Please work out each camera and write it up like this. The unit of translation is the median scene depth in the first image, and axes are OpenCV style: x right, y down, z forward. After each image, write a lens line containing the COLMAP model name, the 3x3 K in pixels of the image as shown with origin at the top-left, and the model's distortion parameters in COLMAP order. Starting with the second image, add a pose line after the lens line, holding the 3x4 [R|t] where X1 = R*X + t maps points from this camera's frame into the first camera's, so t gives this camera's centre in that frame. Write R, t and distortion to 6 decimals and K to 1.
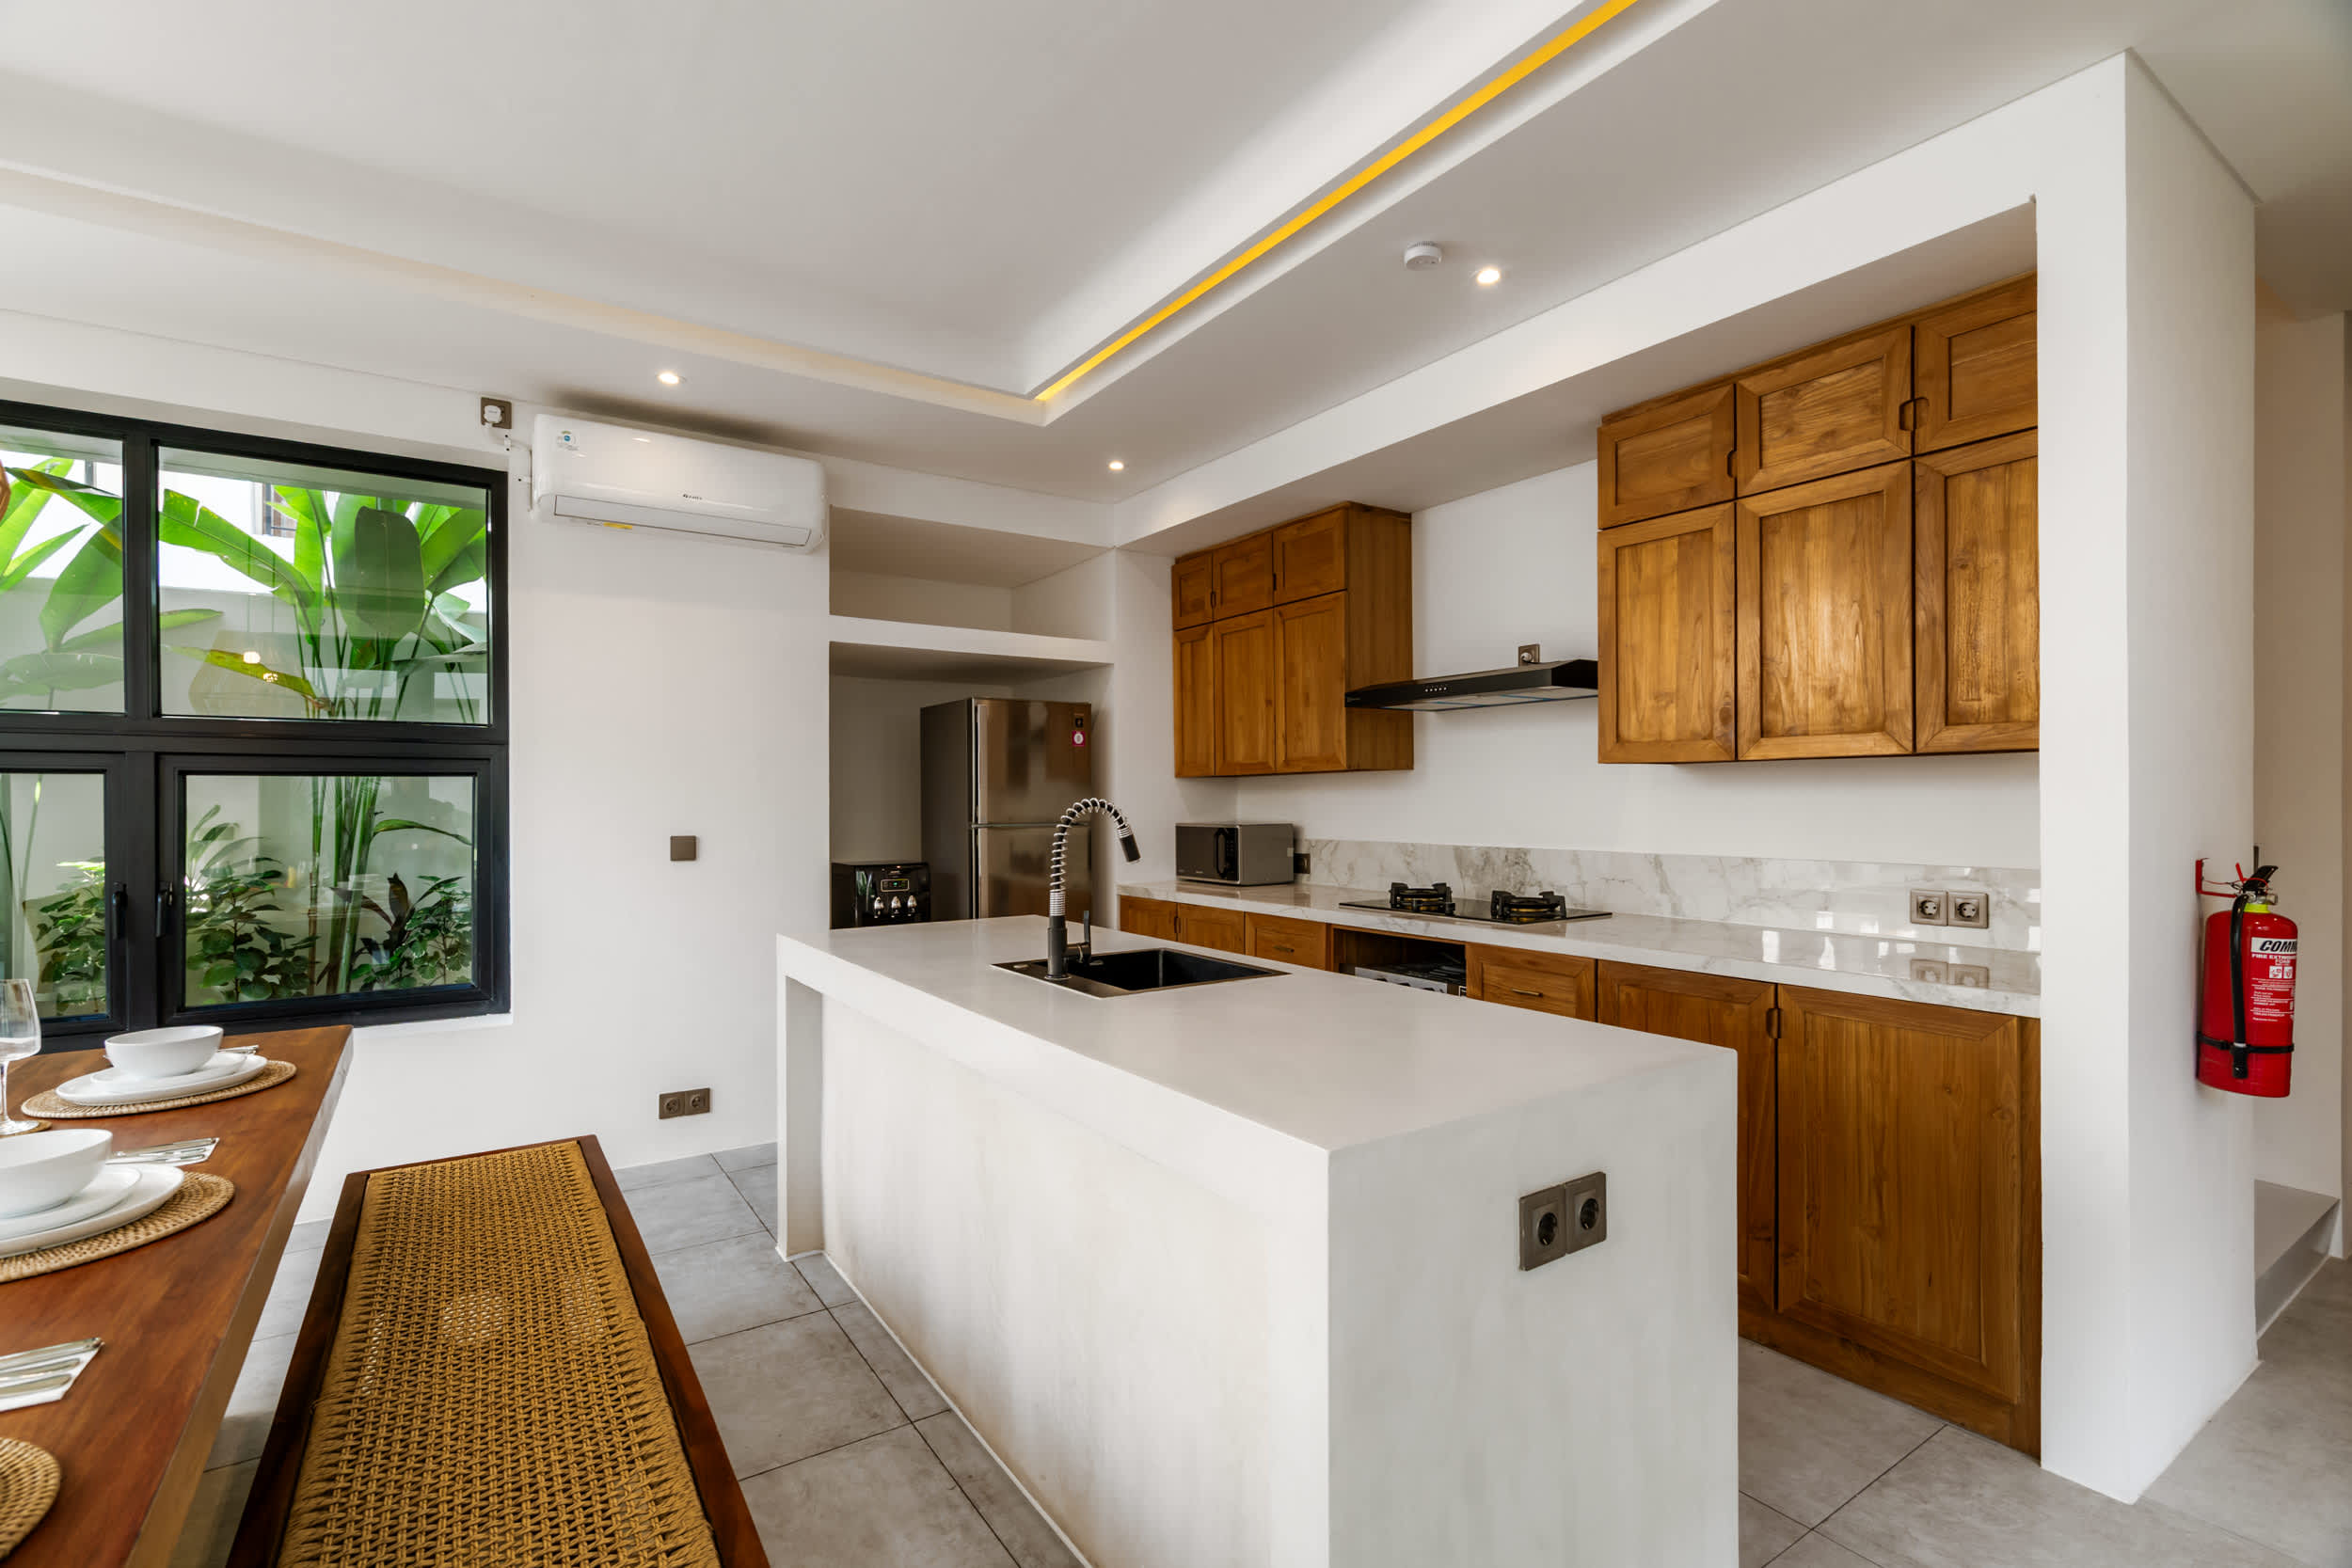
lens RADIAL K [[1089.0, 0, 1152.2], [0, 1089.0, 800.3], [0, 0, 1]] dist [-0.009552, 0.000279]
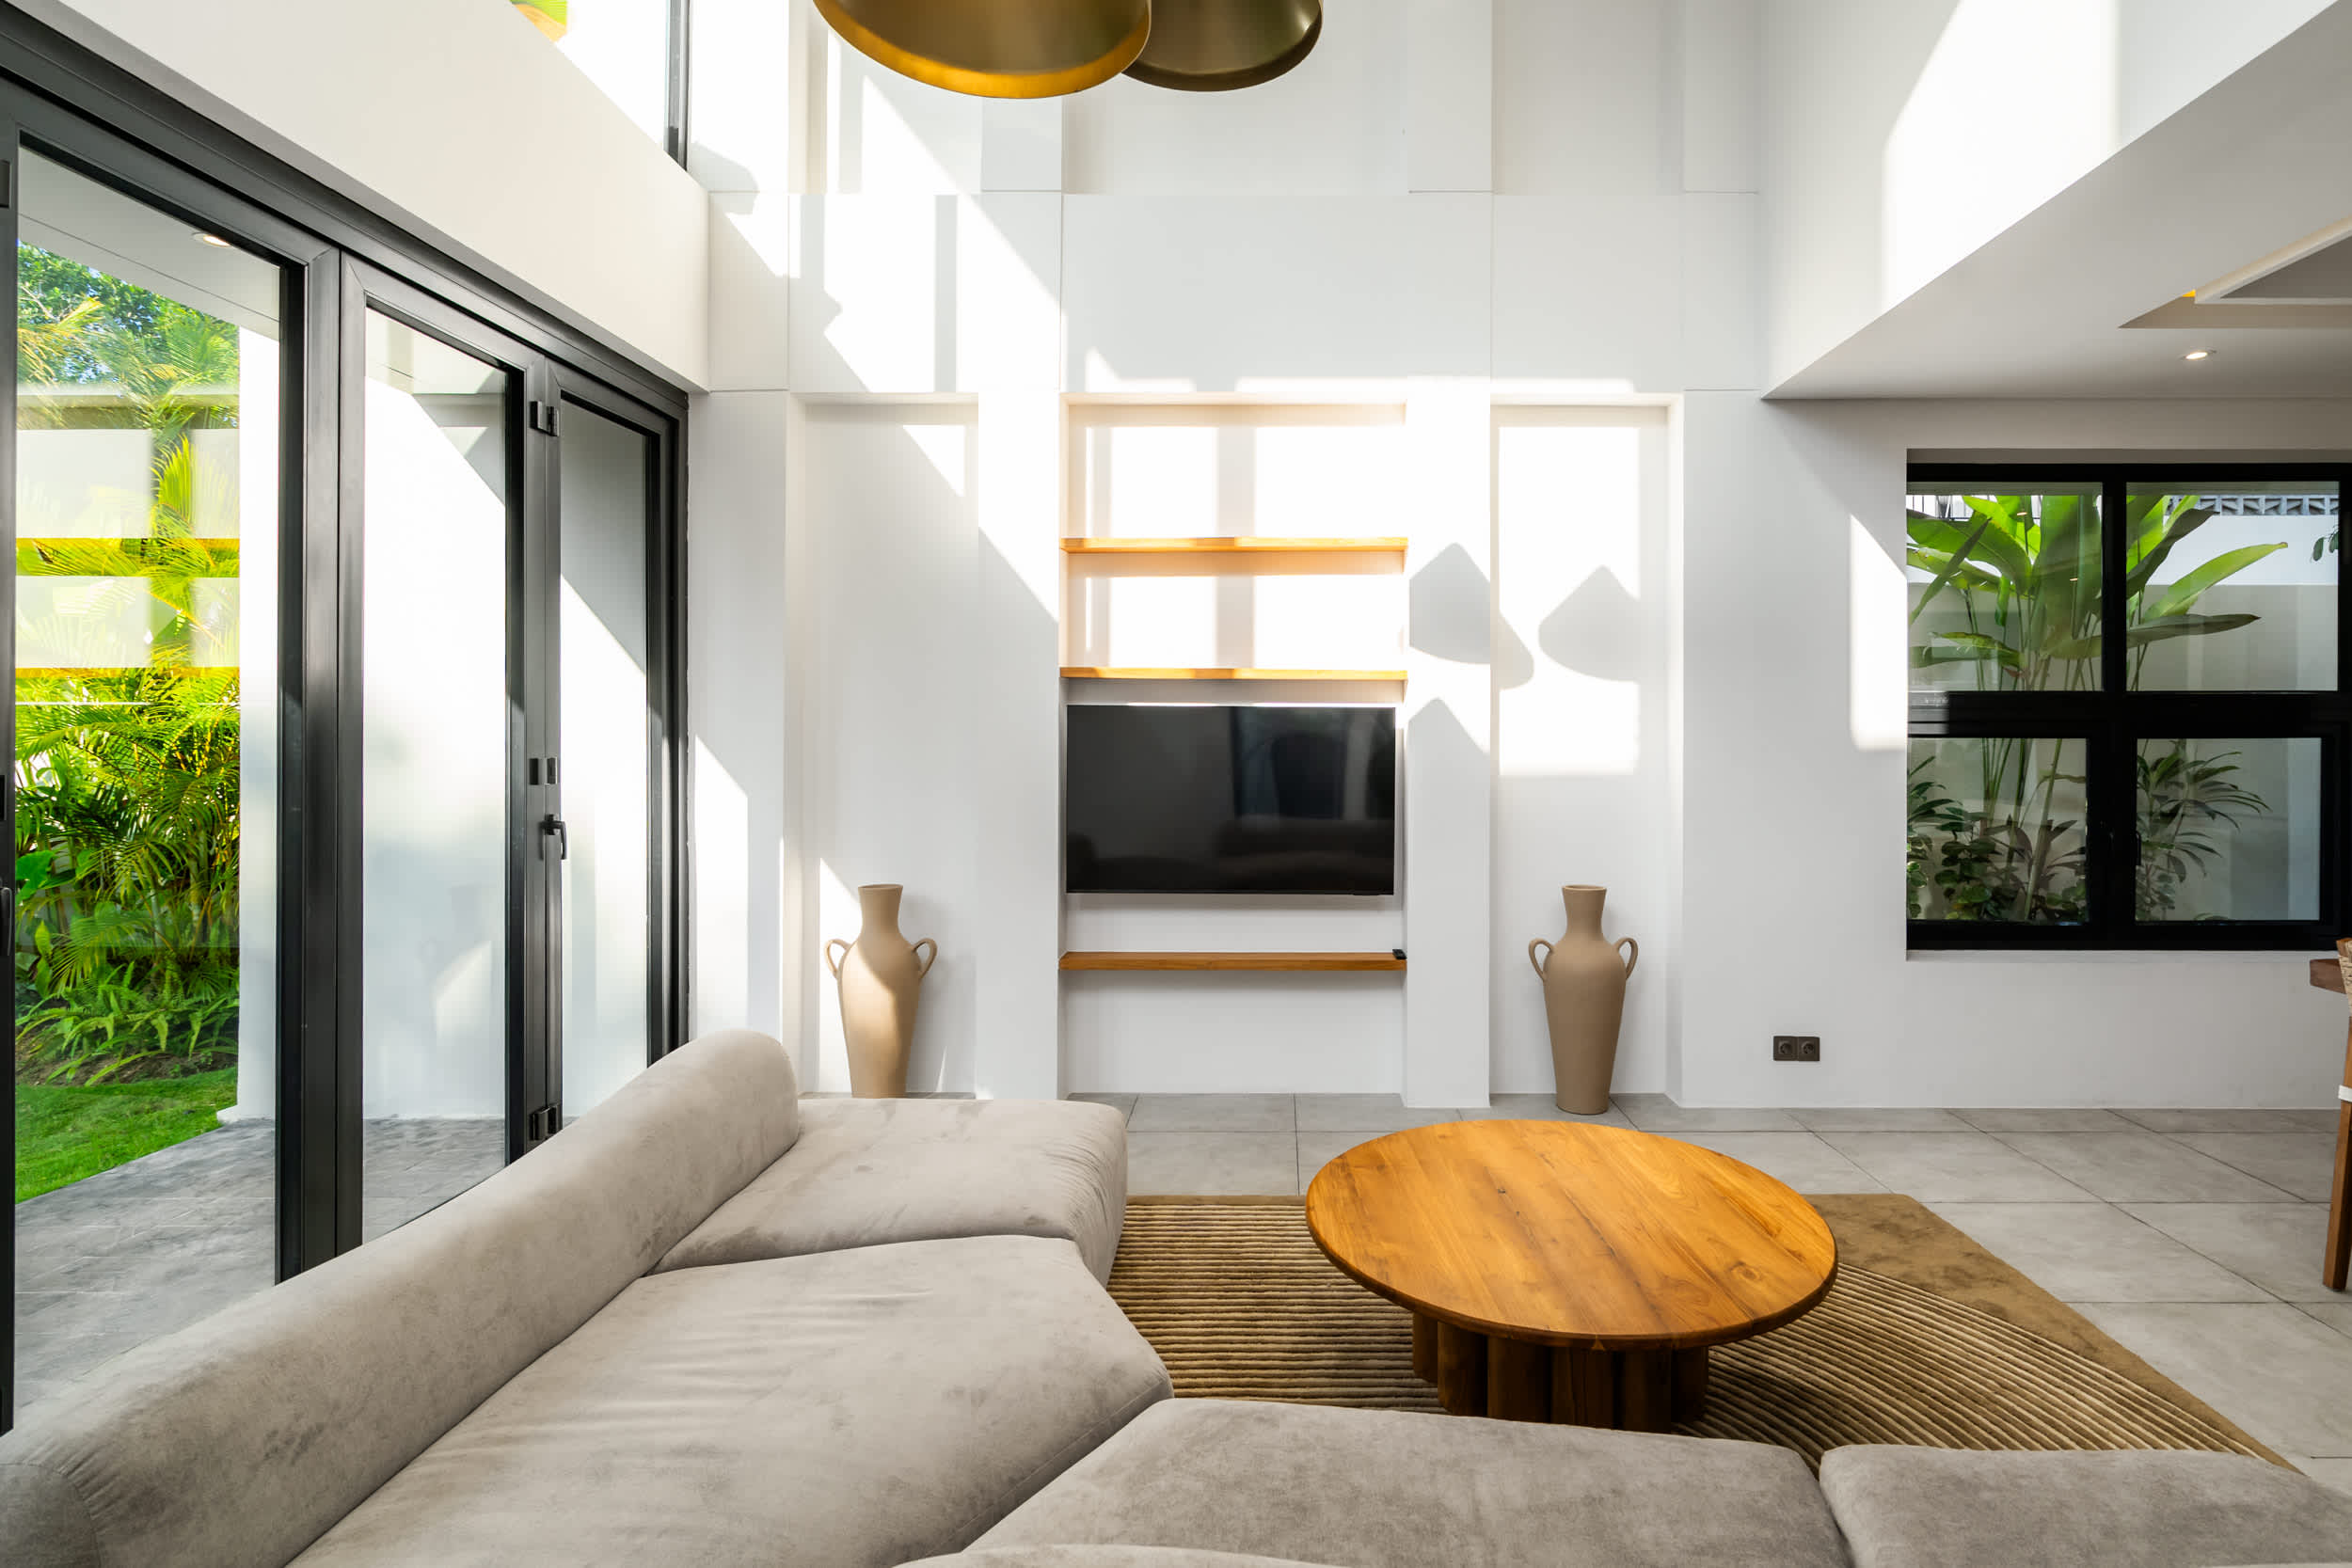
lens RADIAL K [[1089.0, 0, 1191.0], [0, 1089.0, 752.4], [0, 0, 1]] dist [-0.009552, 0.000279]
pose [[0.825210, -0.003222, -0.564816, -1.122242], [-0.001507, 0.999968, -0.007905, 0.005329], [0.564824, 0.007374, 0.825179, -0.700946]]
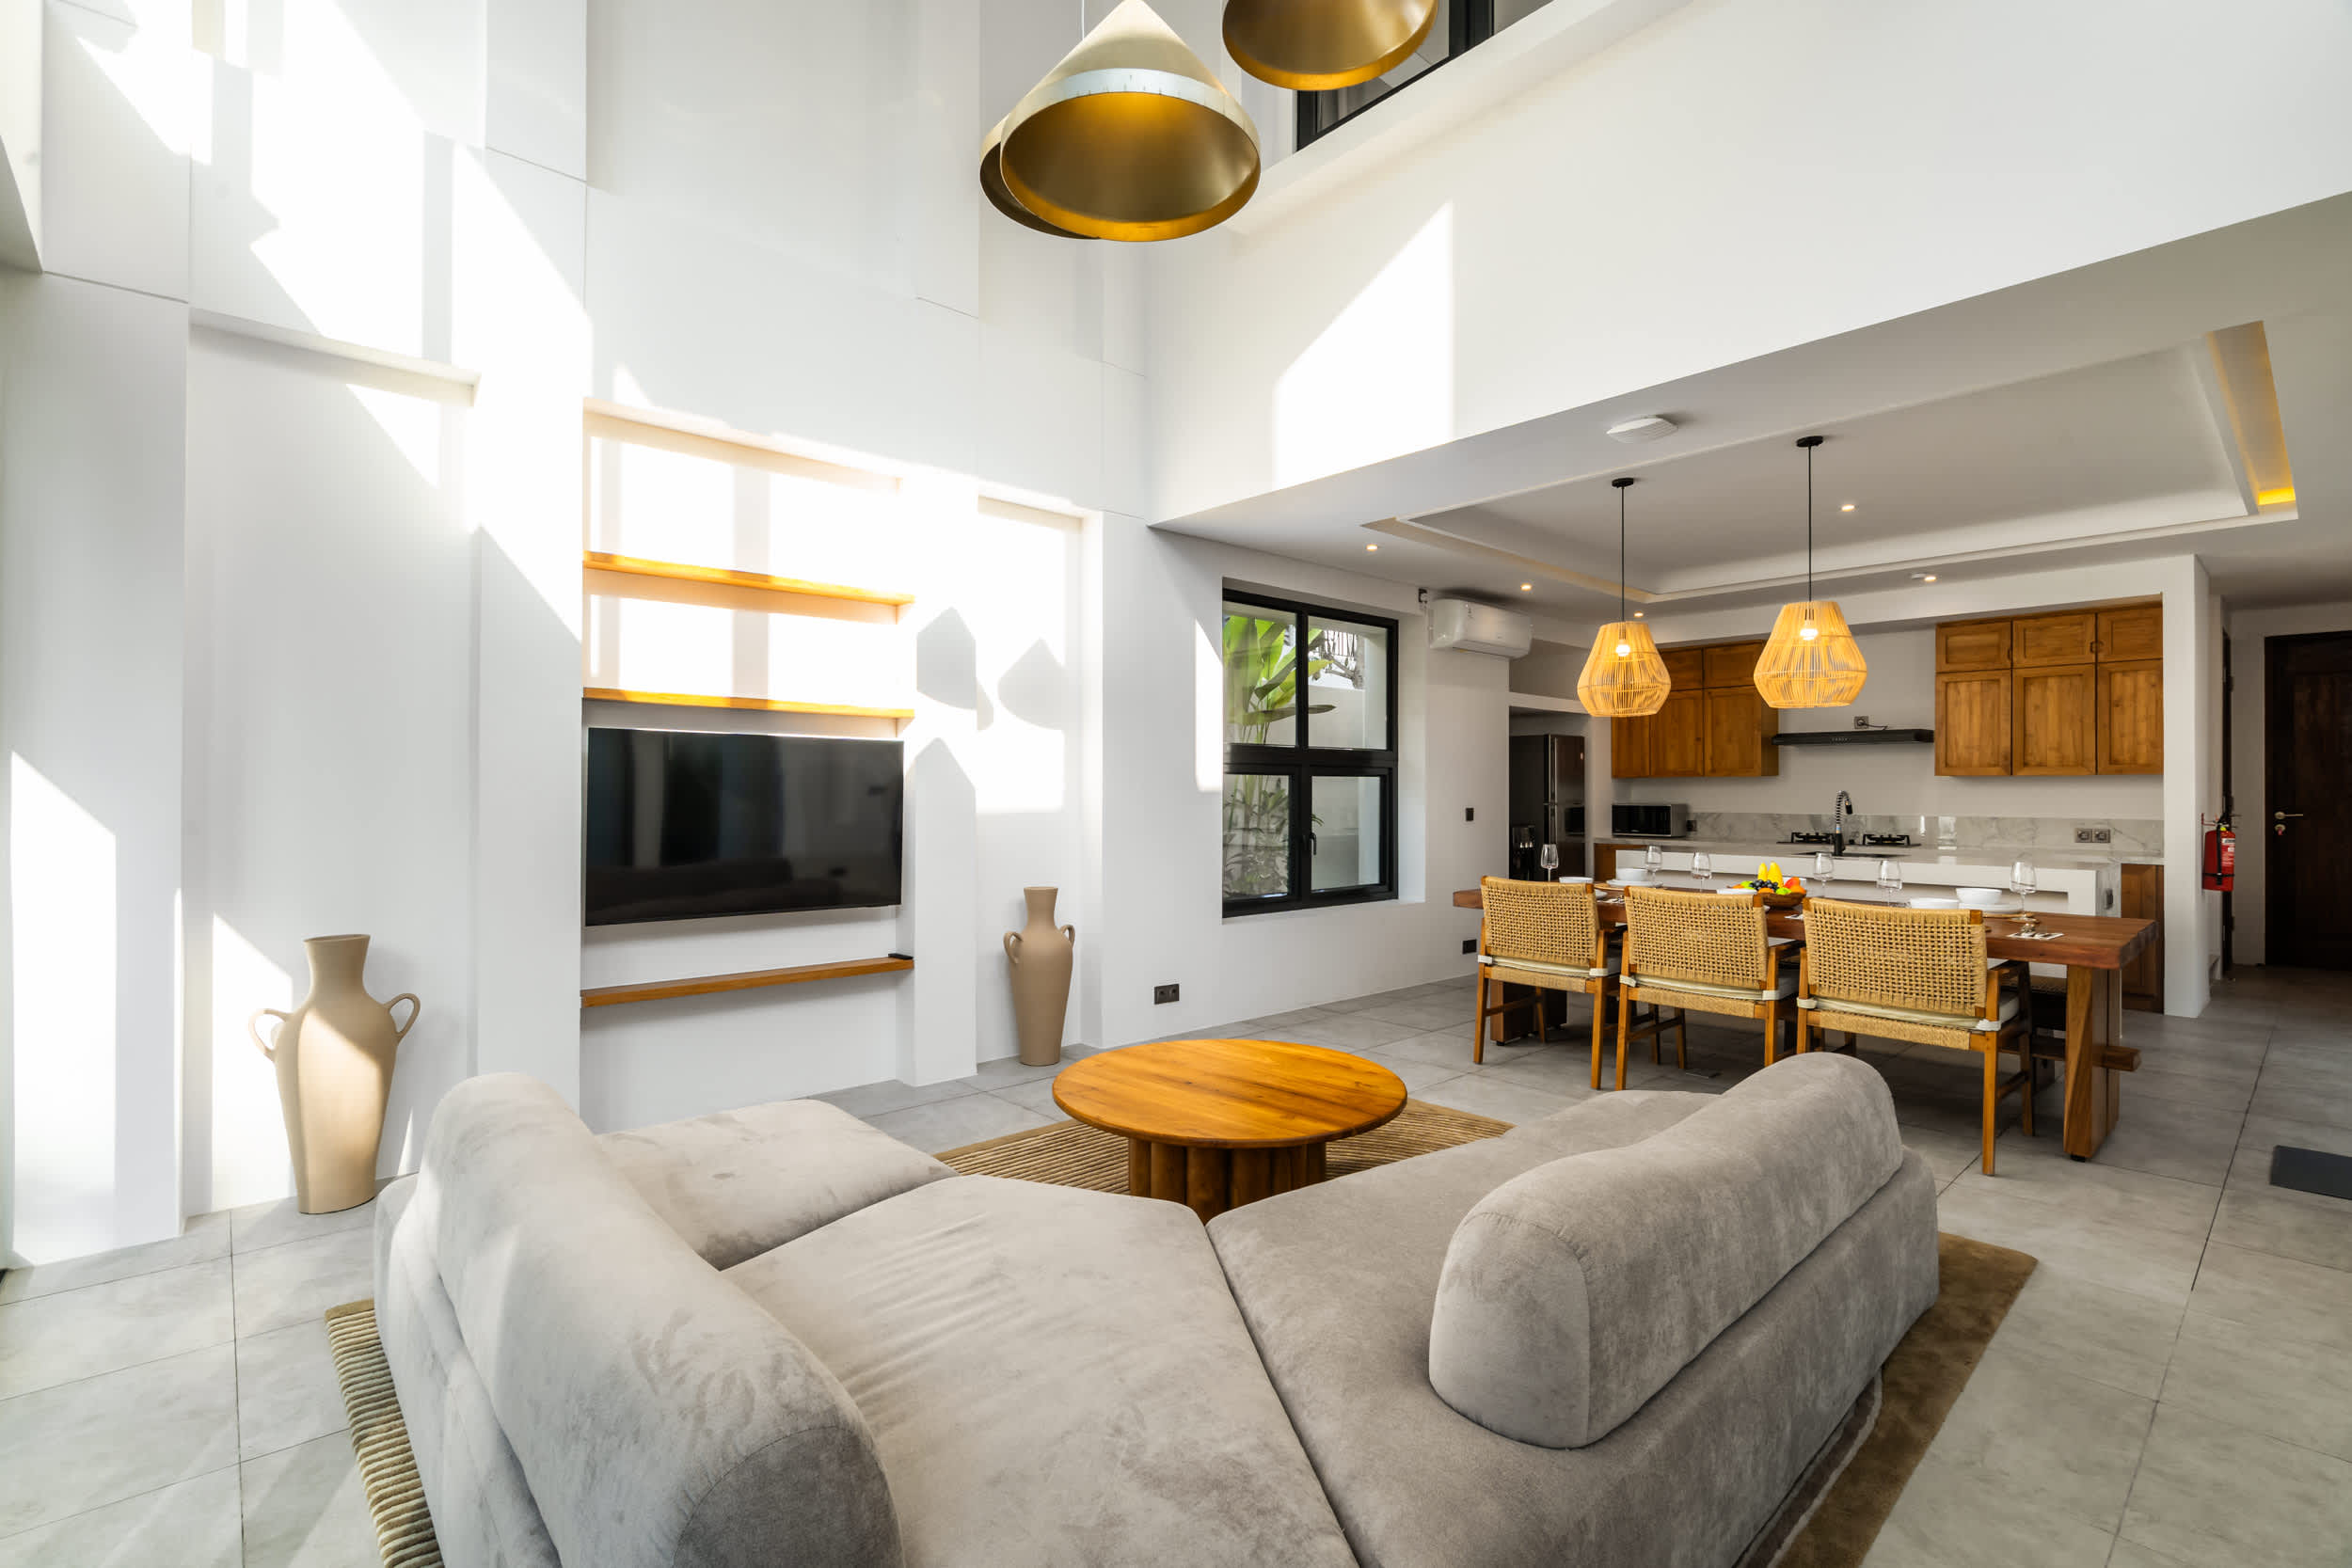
lens RADIAL K [[1089.0, 0, 1142.2], [0, 1089.0, 781.5], [0, 0, 1]] dist [-0.009552, 0.000279]
pose [[0.990807, 0.005948, 0.135156, -1.521852], [-0.004794, 0.999949, -0.008859, 0.006588], [-0.135201, 0.008130, 0.990785, -1.010125]]
